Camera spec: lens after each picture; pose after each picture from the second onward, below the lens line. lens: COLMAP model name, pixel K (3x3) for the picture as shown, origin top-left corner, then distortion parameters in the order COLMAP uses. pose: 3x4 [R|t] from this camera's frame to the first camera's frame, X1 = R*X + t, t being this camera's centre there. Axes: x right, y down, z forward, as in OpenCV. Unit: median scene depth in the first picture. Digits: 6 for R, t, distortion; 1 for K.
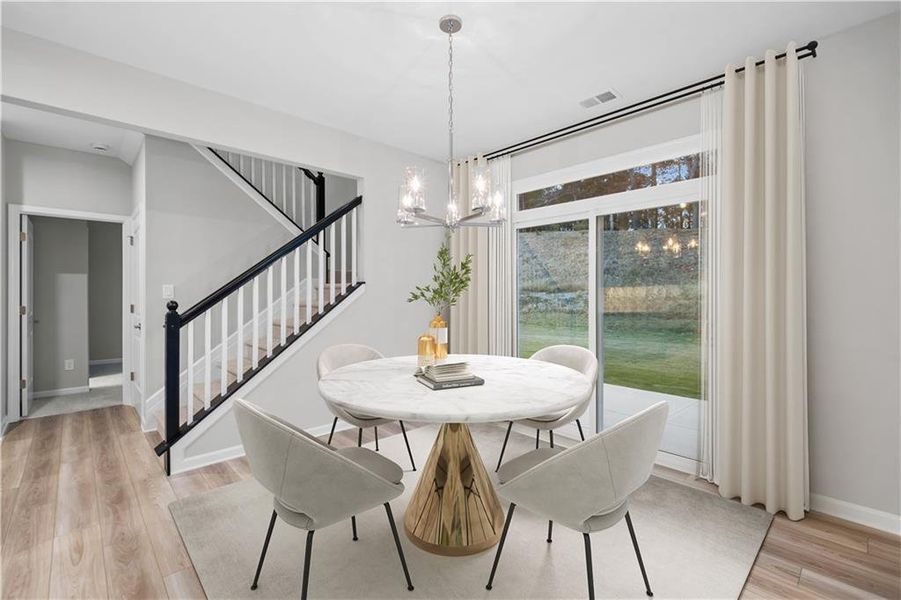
lens RADIAL K [[389.6, 0, 454.6], [0, 389.6, 292.7], [0, 0, 1]] dist [0.000771, -0.001334]
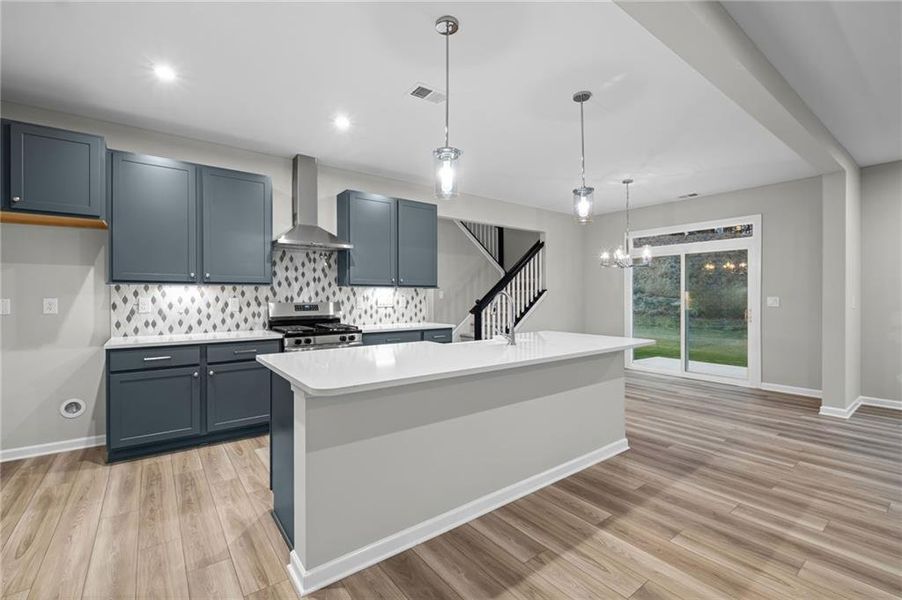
lens RADIAL K [[390.0, 0, 446.4], [0, 390.0, 299.5], [0, 0, 1]] dist [0.000771, -0.001334]
pose [[0.992729, -0.001518, -0.120360, -0.465537], [0.002768, 0.999944, 0.010216, -0.000491], [0.120338, -0.010475, 0.992678, -0.845873]]
